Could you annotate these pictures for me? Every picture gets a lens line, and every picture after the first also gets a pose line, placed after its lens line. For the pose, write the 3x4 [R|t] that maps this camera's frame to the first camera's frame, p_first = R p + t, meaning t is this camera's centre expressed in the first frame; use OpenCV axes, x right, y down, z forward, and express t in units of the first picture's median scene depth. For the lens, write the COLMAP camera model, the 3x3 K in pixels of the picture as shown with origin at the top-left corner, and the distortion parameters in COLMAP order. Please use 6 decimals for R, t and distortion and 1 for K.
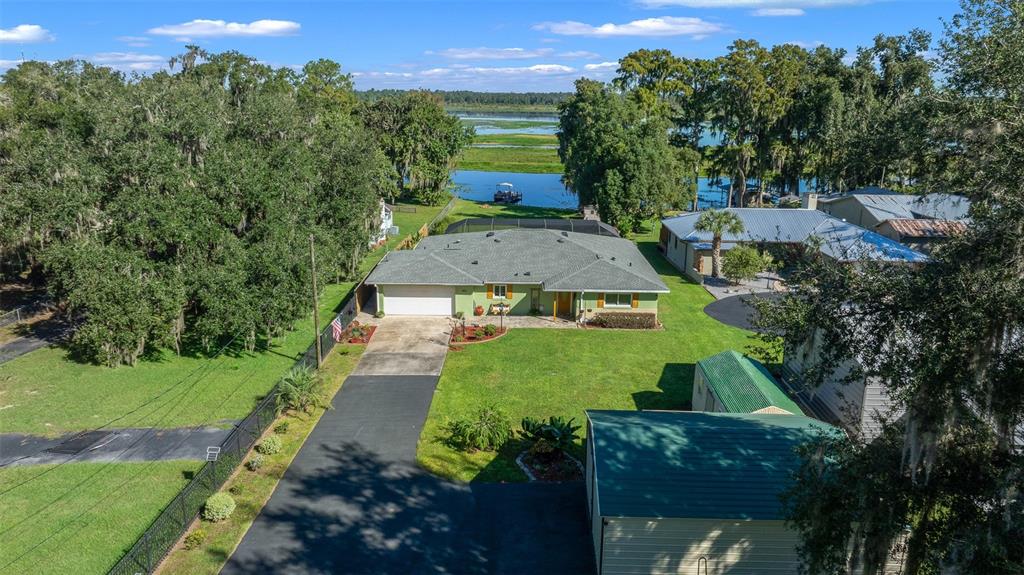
lens RADIAL K [[727.1, 0, 512.0], [0, 727.1, 287.5], [0, 0, 1]] dist [-0.015271, 0.007941]
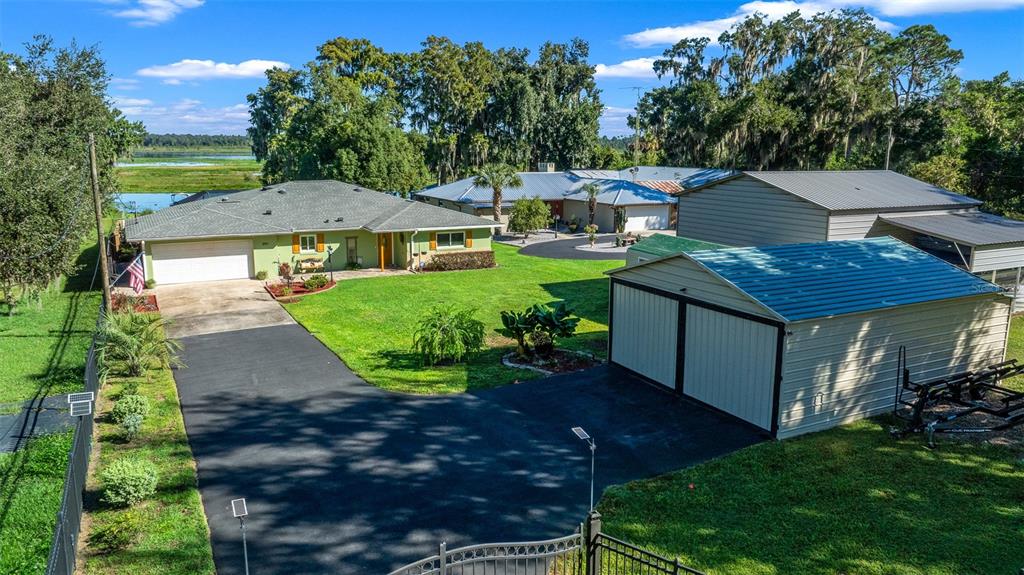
lens RADIAL K [[727.1, 0, 512.0], [0, 727.1, 287.5], [0, 0, 1]] dist [-0.015271, 0.007941]
pose [[0.880791, -0.093656, 0.464150, -0.197349], [0.120331, 0.992336, -0.028113, 0.104536], [-0.457959, 0.080613, 0.885311, 0.179836]]
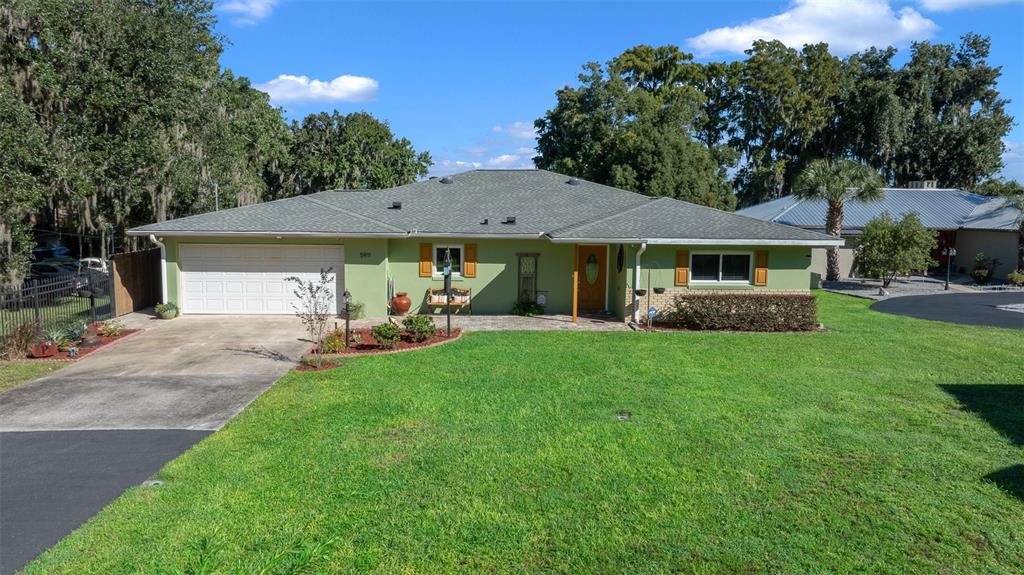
lens RADIAL K [[727.1, 0, 512.0], [0, 727.1, 287.5], [0, 0, 1]] dist [-0.015271, 0.007941]
pose [[0.998910, -0.003253, 0.046573, 0.001721], [0.009739, 0.990143, -0.139719, 0.084274], [-0.045659, 0.140021, 0.989095, 0.559841]]
